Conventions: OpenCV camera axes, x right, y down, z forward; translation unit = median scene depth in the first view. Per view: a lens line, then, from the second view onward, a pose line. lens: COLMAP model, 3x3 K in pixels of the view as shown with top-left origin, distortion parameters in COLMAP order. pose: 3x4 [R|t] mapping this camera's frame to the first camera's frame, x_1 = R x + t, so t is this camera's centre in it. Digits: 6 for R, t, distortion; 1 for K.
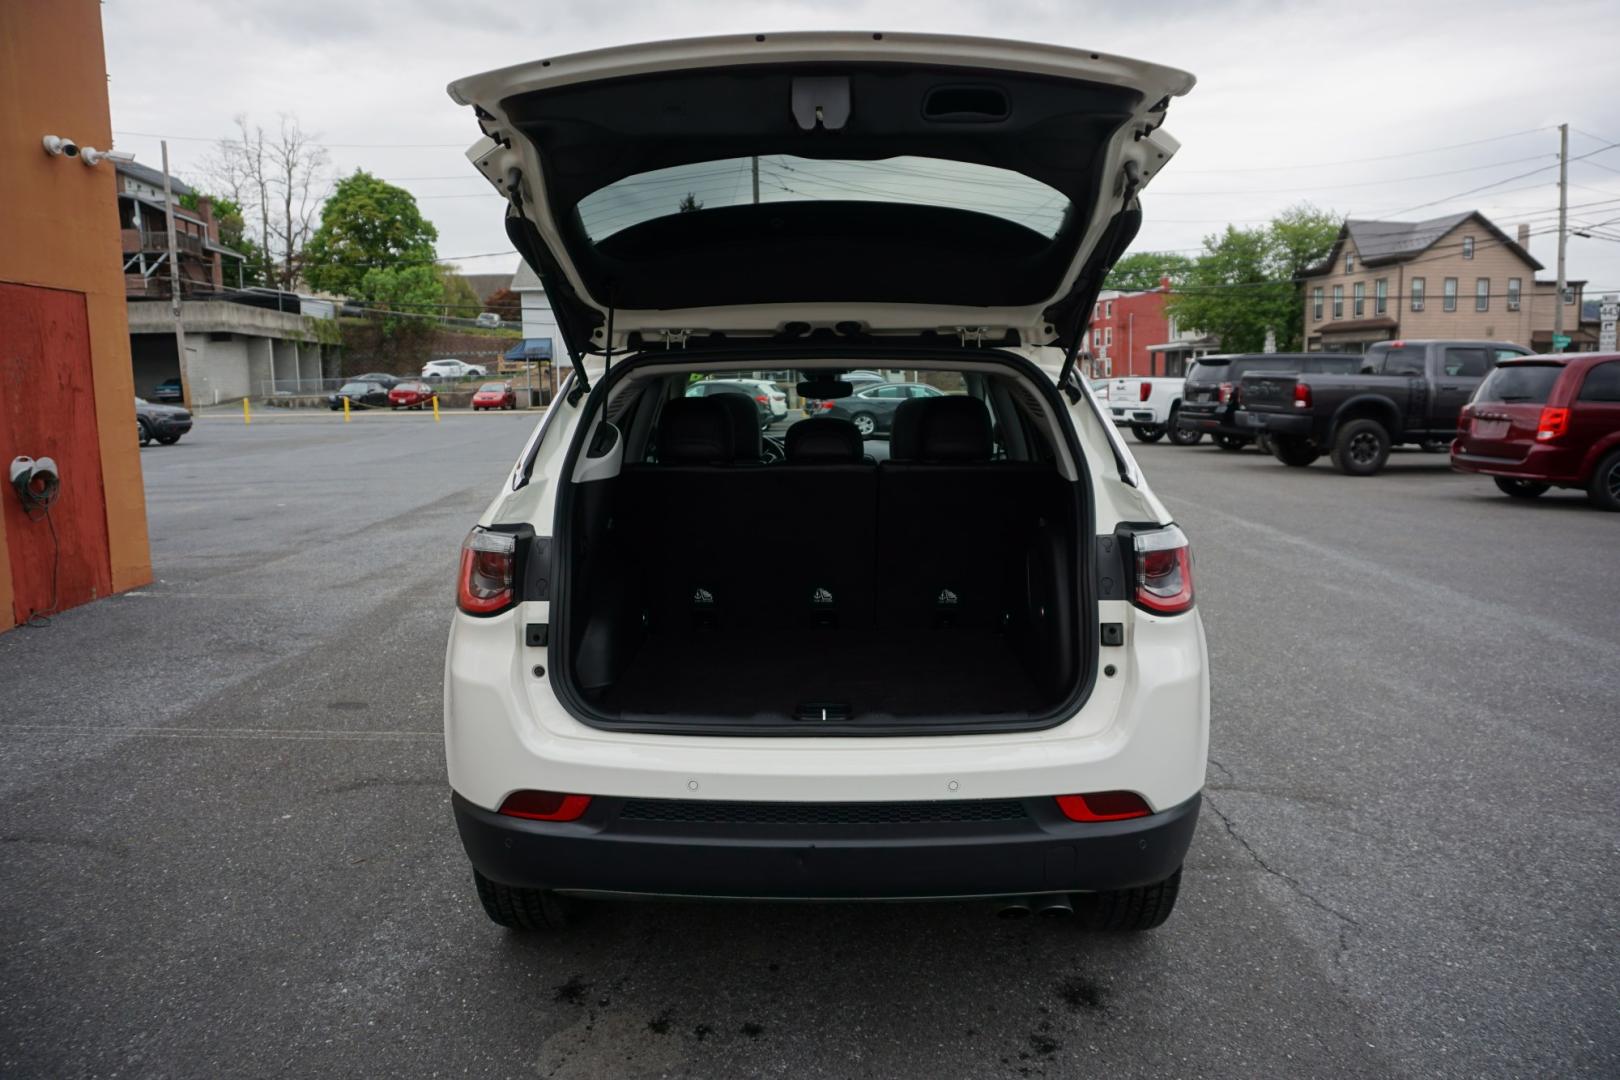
lens RADIAL K [[1097.4, 0, 810.0], [0, 1097.4, 540.0], [0, 0, 1]] dist [-0.049083, 0.046326]
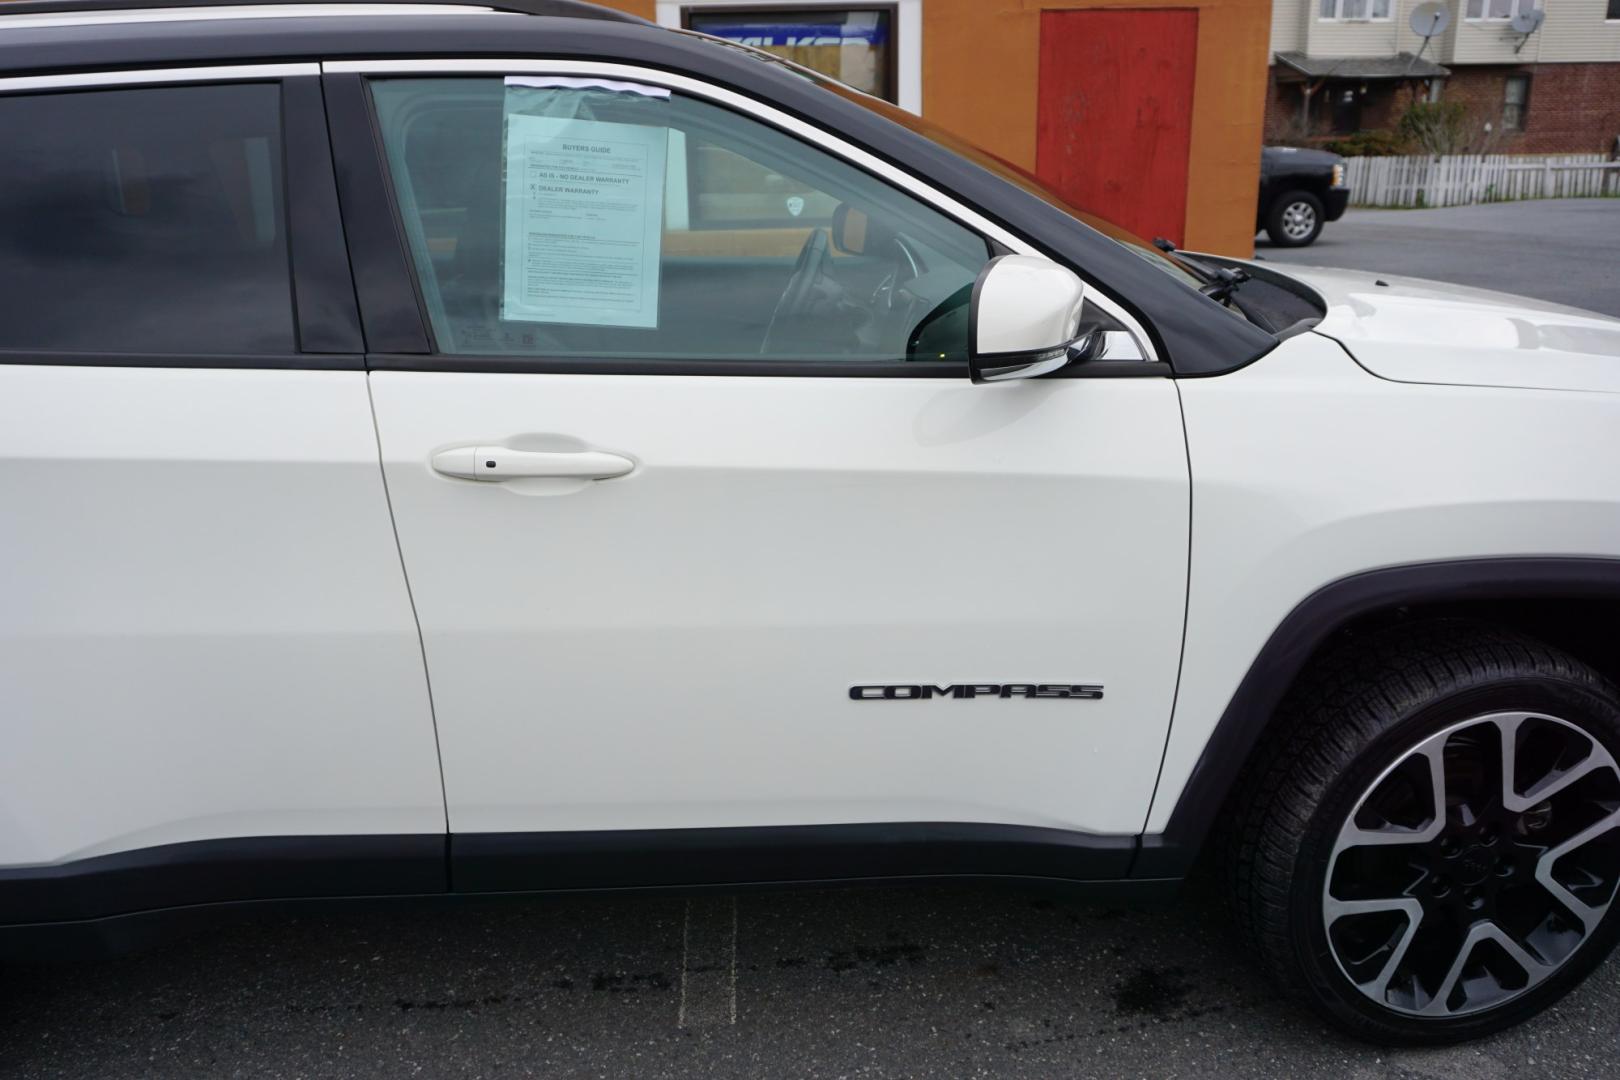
lens RADIAL K [[1267.1, 0, 810.0], [0, 1267.1, 540.0], [0, 0, 1]] dist [-0.041839, 0.033246]
pose [[0.083205, 0.312207, -0.946364, 0.342716], [-0.110693, 0.946675, 0.302577, -0.088718], [0.990366, 0.079580, 0.113327, 0.561499]]
